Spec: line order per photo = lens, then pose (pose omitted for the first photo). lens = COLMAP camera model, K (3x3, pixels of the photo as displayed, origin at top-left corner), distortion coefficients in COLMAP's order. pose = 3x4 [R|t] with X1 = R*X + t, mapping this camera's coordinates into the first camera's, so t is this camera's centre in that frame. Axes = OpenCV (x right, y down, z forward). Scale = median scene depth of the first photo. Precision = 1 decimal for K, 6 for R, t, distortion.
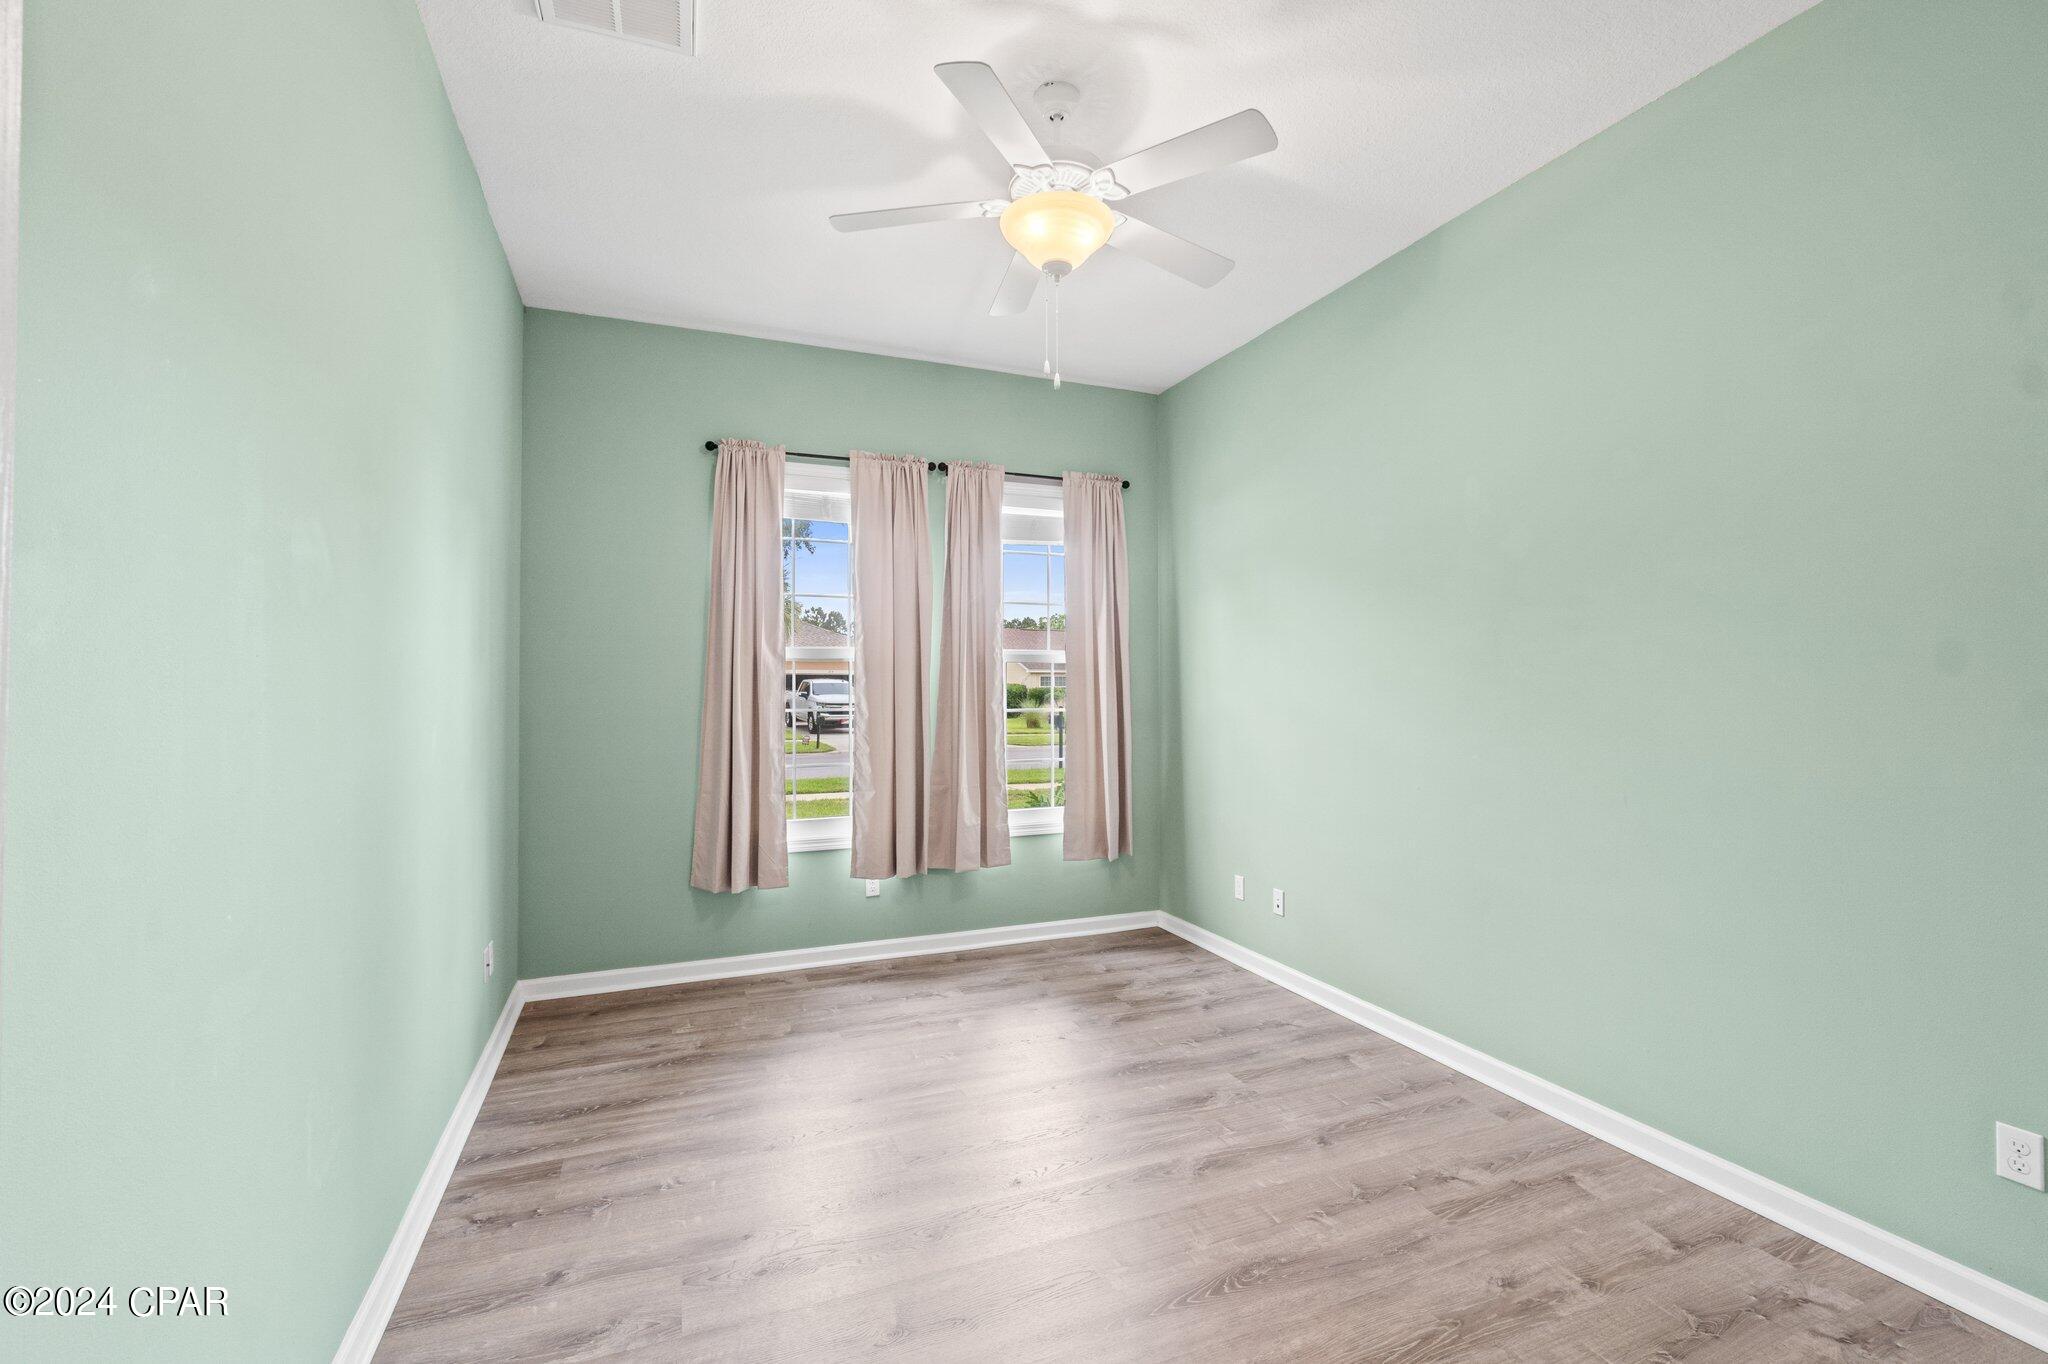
lens RADIAL K [[894.1, 0, 1024.0], [0, 894.1, 682.0], [0, 0, 1]] dist [-0.002281, -0.000013]
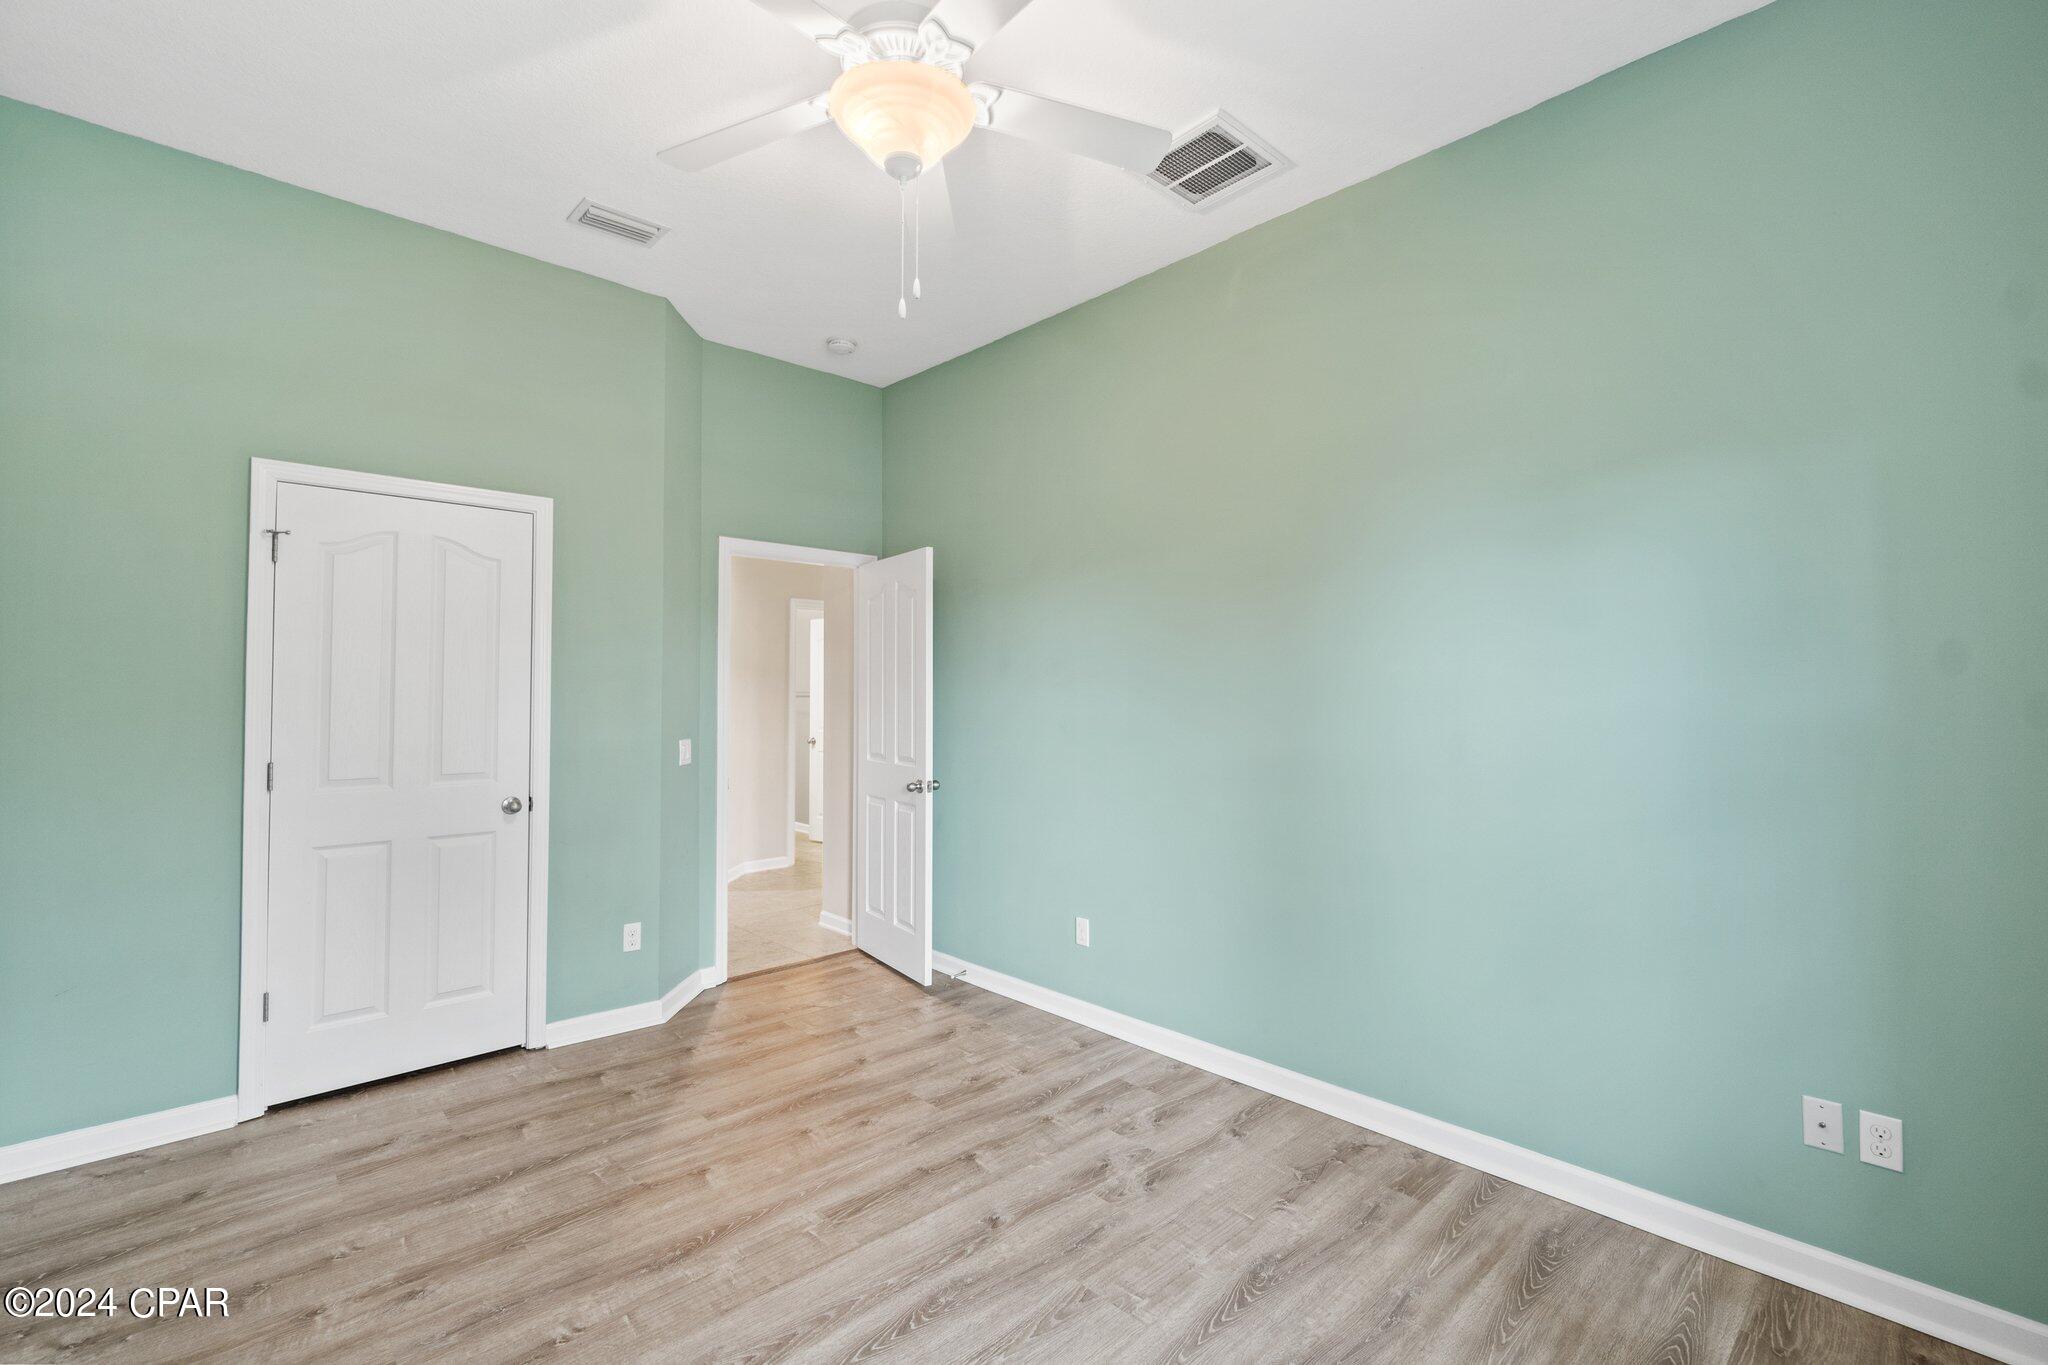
lens RADIAL K [[894.1, 0, 1024.0], [0, 894.1, 682.5], [0, 0, 1]] dist [-0.002281, -0.000013]
pose [[-0.932678, -0.006261, -0.360656, 0.249712], [0.000782, 0.999812, -0.019377, 0.012040], [0.360710, -0.018354, -0.932497, 2.026365]]
